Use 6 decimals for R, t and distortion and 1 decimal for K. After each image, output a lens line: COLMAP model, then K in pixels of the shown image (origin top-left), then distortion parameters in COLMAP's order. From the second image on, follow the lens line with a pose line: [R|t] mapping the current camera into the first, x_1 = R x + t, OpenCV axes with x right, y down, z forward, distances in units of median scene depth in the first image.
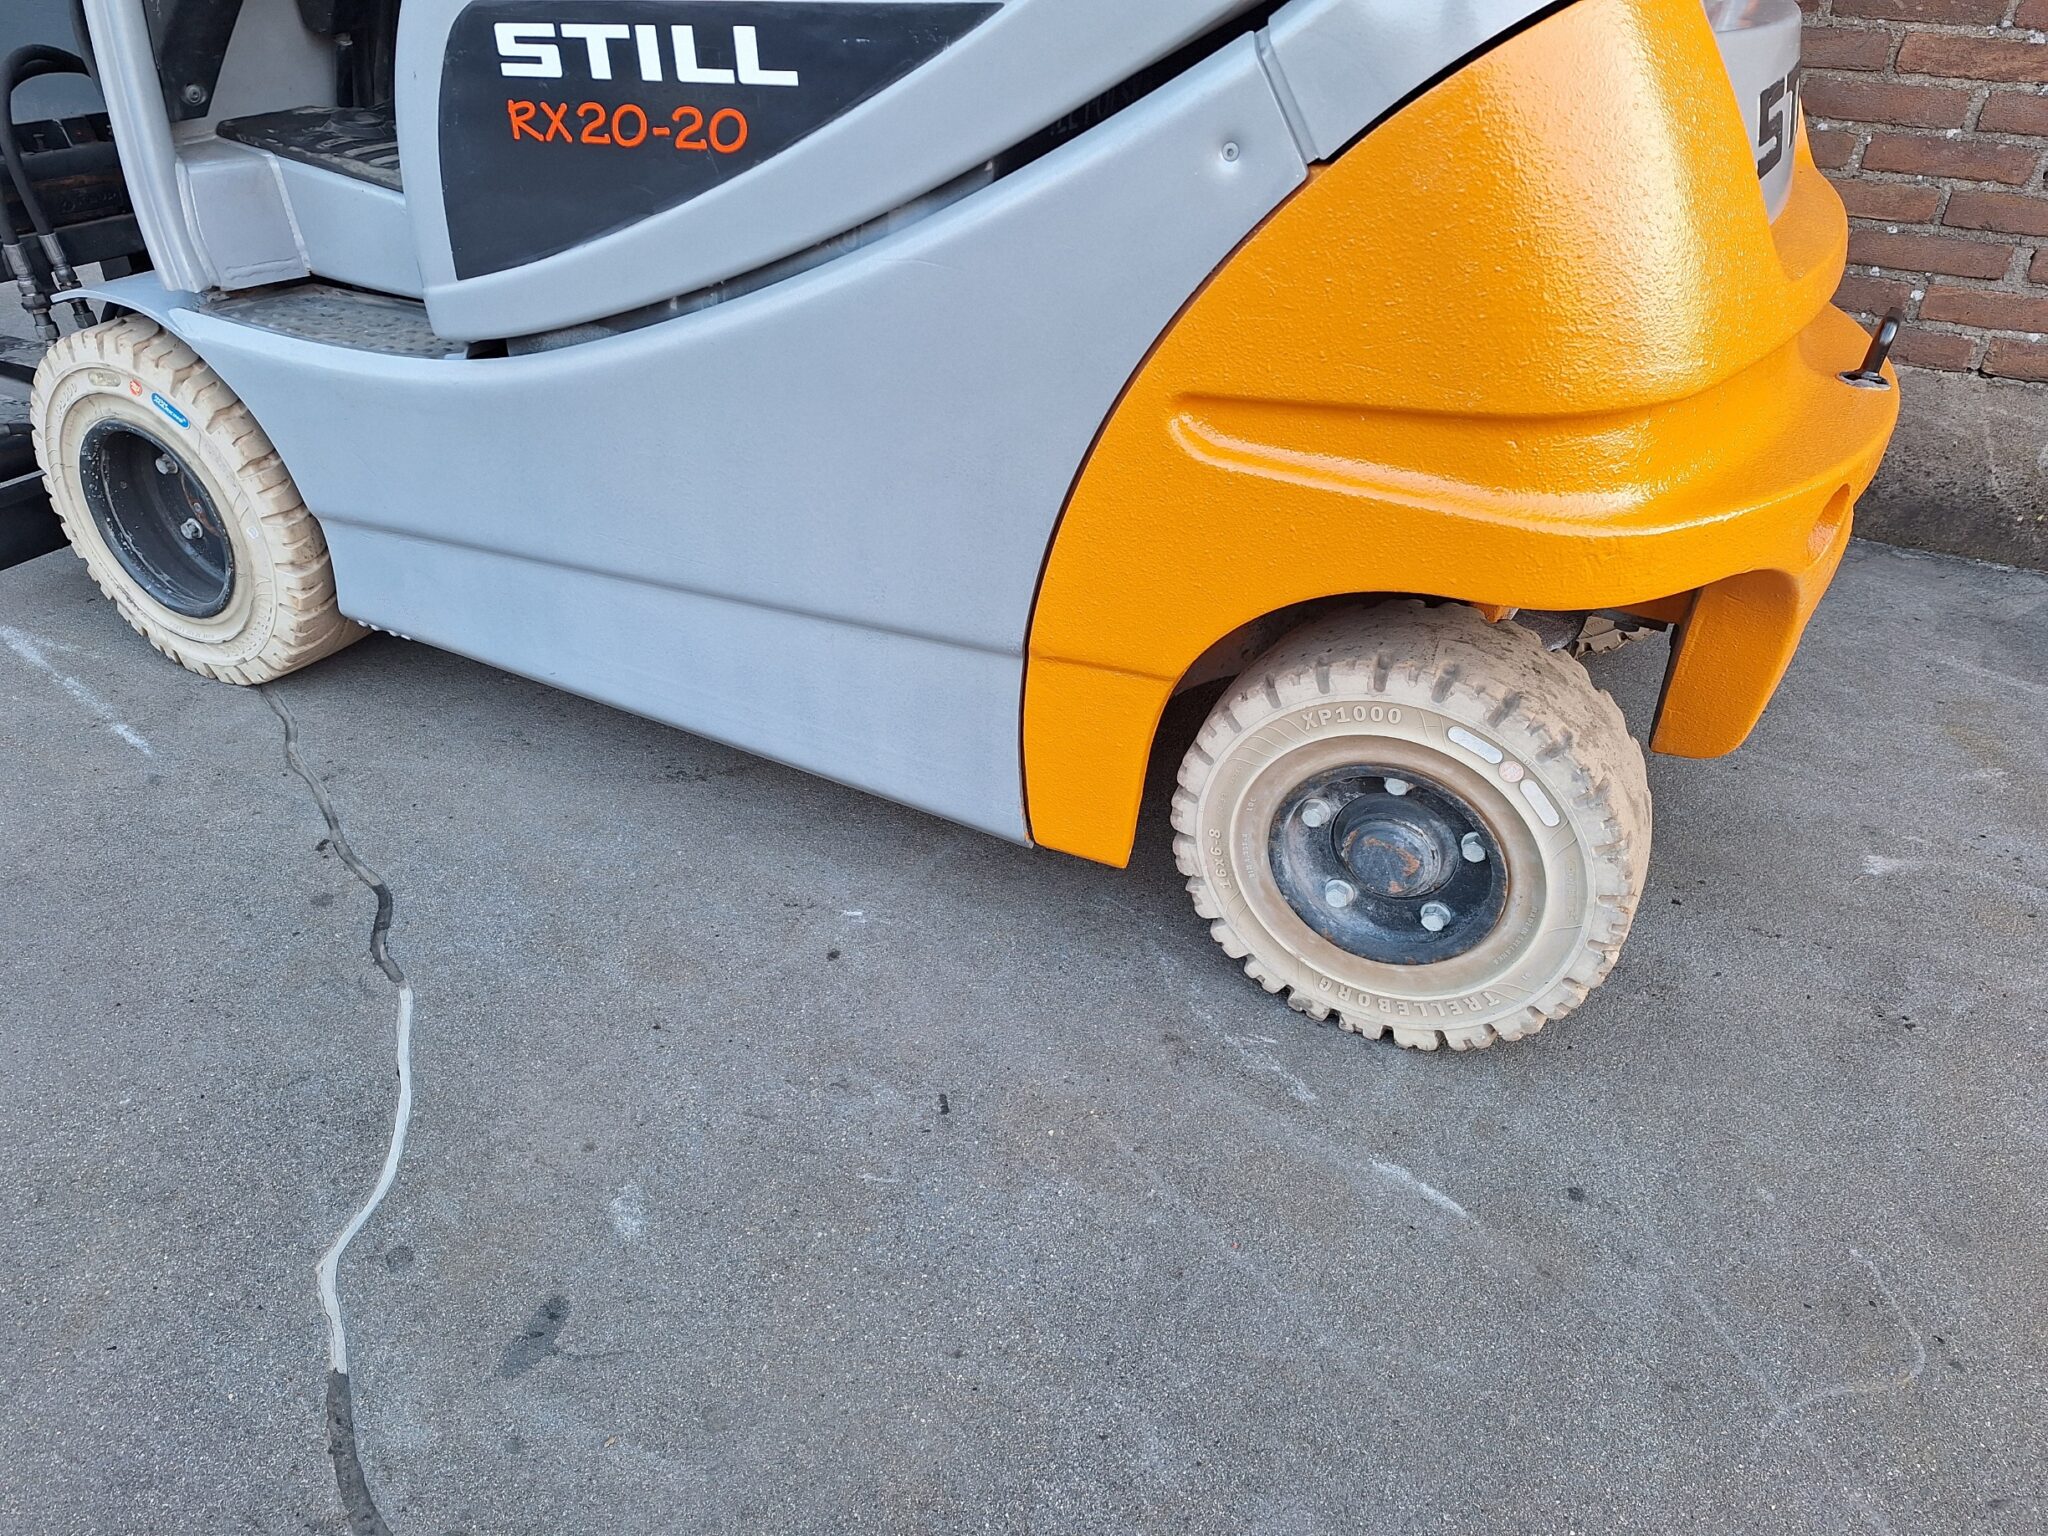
lens RADIAL K [[1419.1, 0, 1004.1], [0, 1419.1, 734.1], [0, 0, 1]] dist [0.065227, -0.065451]
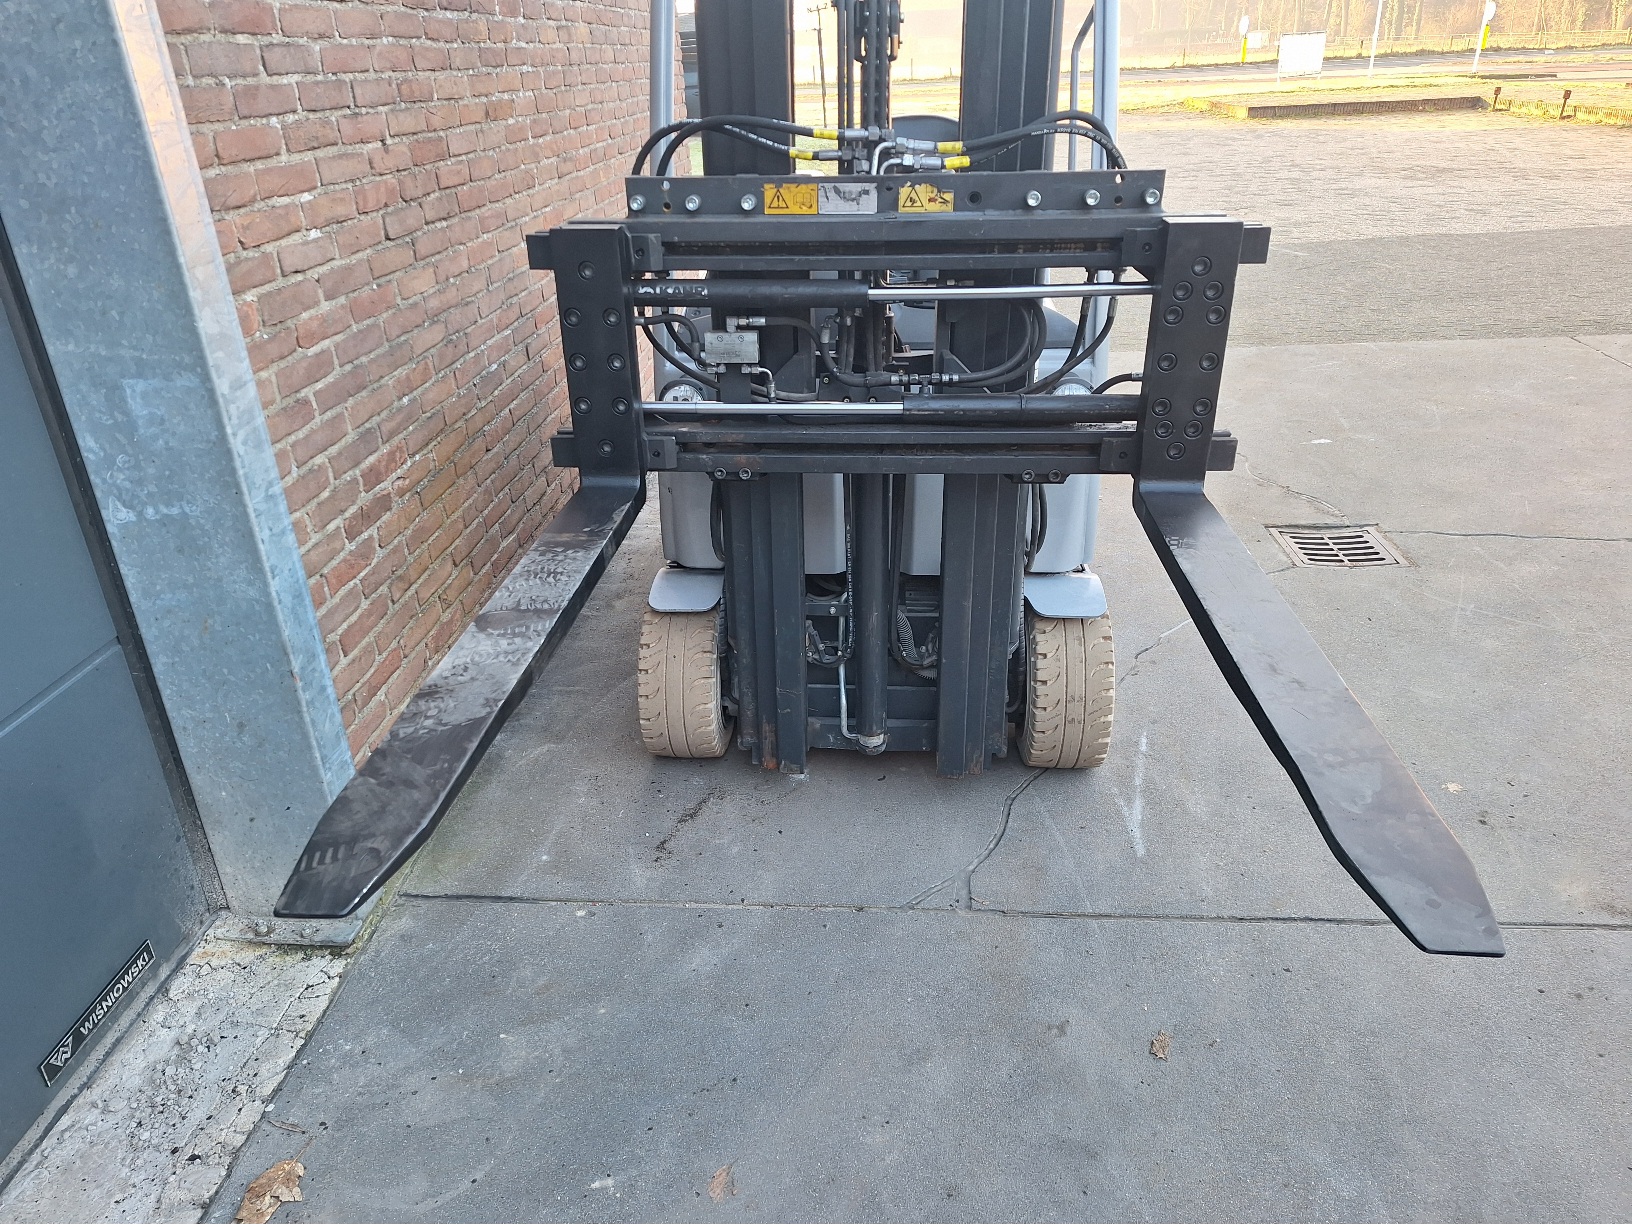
lens RADIAL K [[1130.8, 0, 807.6], [0, 1130.8, 607.4], [0, 0, 1]] dist [0.065227, -0.065451]
pose [[-0.381673, -0.421773, 0.822455, -2.358864], [0.492004, 0.660572, 0.567078, -1.847582], [-0.782469, 0.621089, -0.044608, 1.820189]]
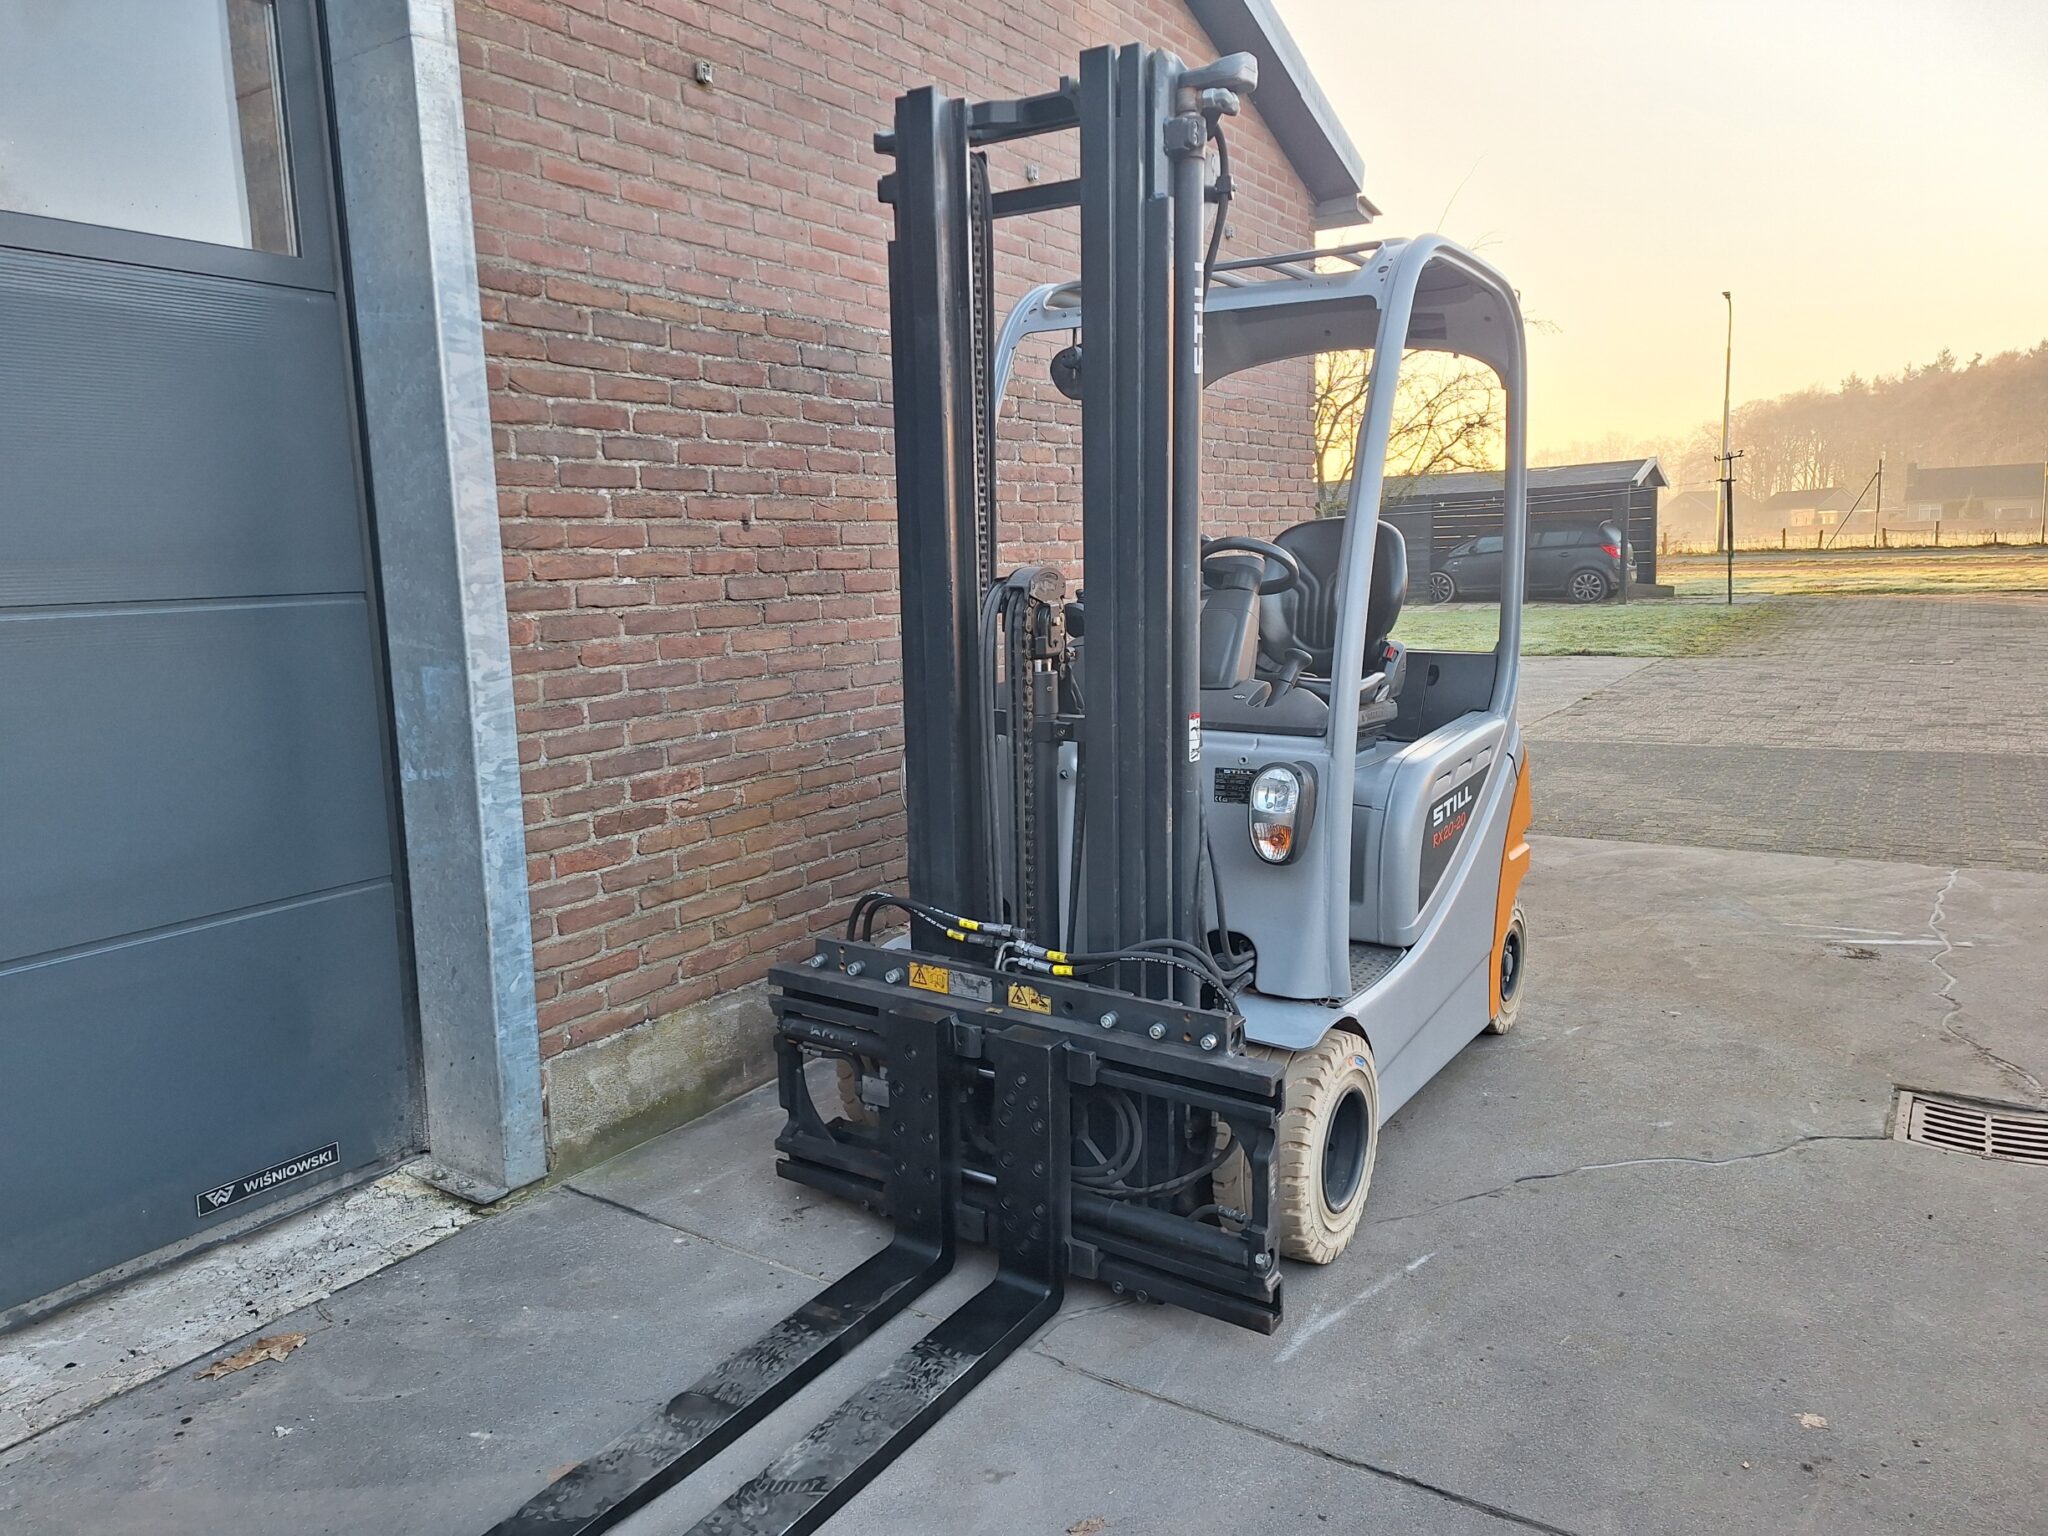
lens RADIAL K [[1419.1, 0, 1009.3], [0, 1419.1, 747.2], [0, 0, 1]] dist [0.065227, -0.065451]
pose [[0.119173, -0.175292, 0.977277, -2.930750], [0.533675, 0.841323, 0.085828, -1.199615], [-0.837251, 0.511320, 0.193812, 1.040441]]
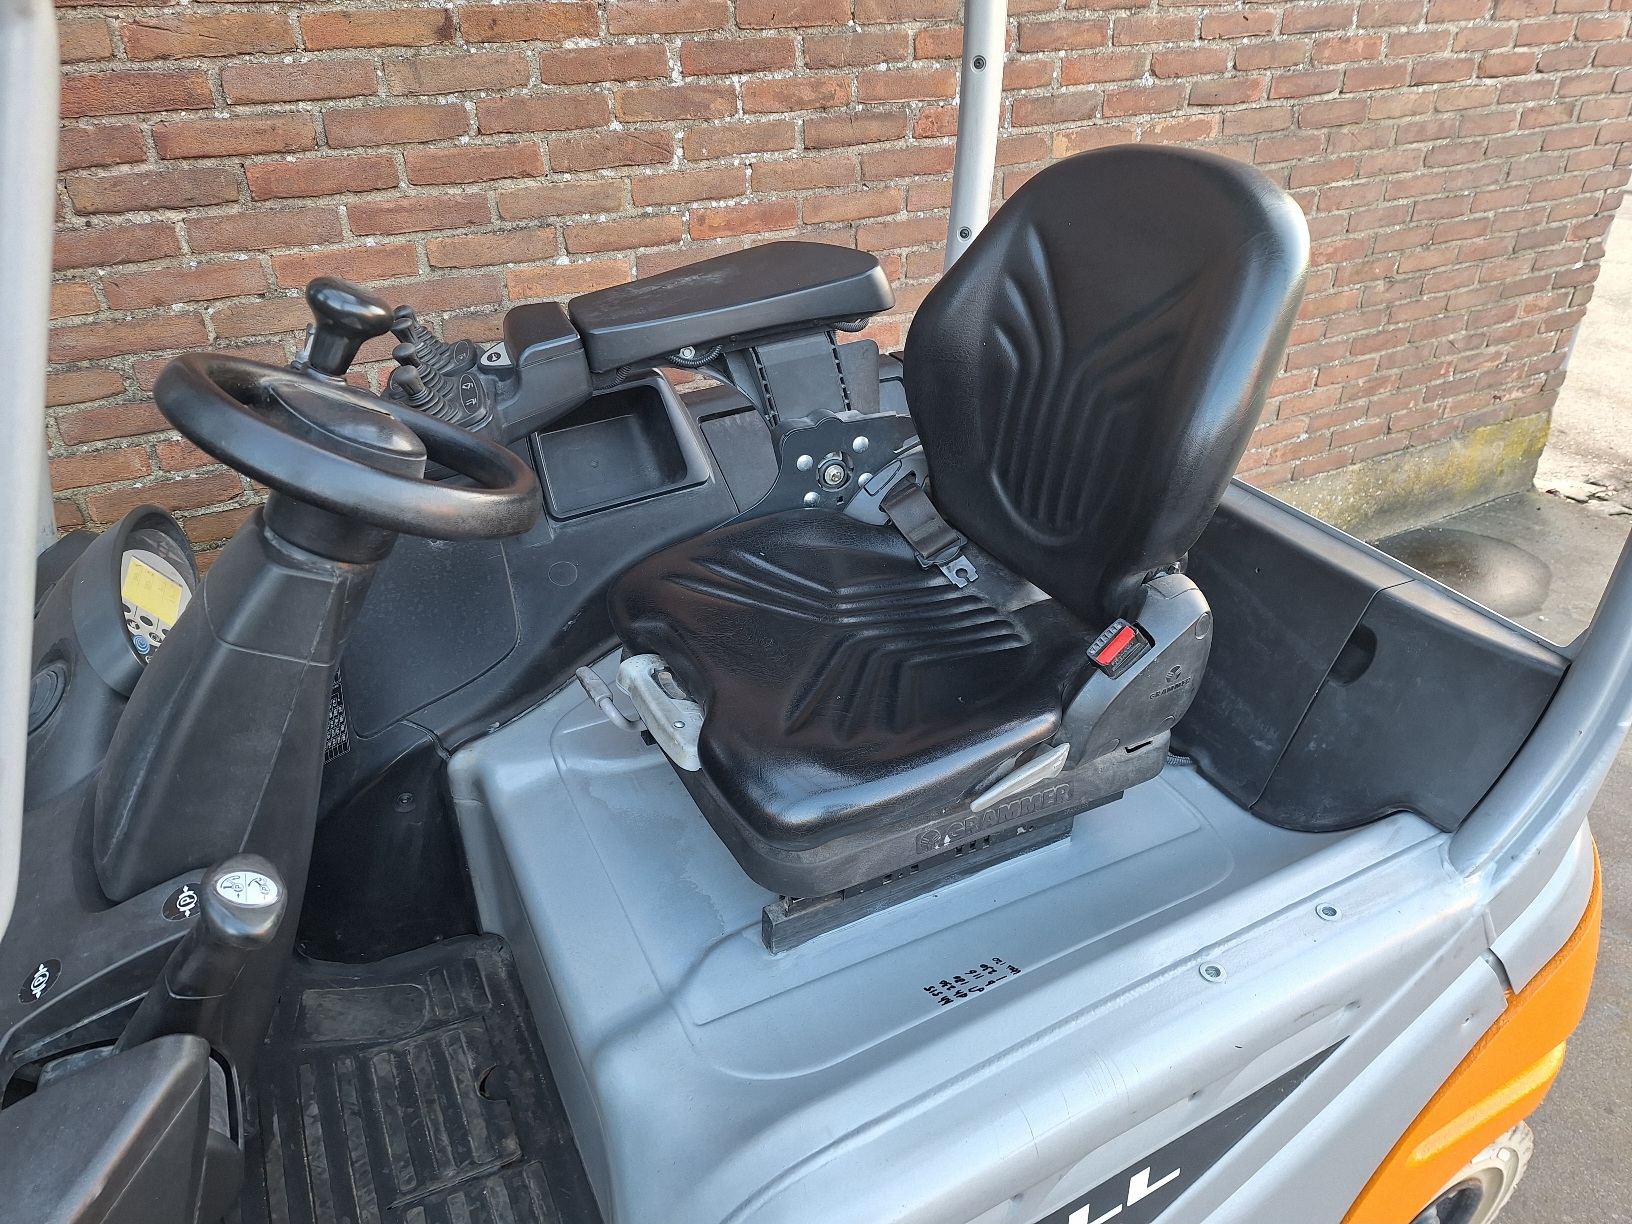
lens RADIAL K [[1130.8, 0, 830.5], [0, 1130.8, 602.2], [0, 0, 1]] dist [0.065227, -0.065451]
pose [[0.584576, -0.444919, 0.678467, -0.595395], [0.440410, 0.876319, 0.195202, -0.959798], [-0.681403, 0.184694, 0.708222, 0.440040]]
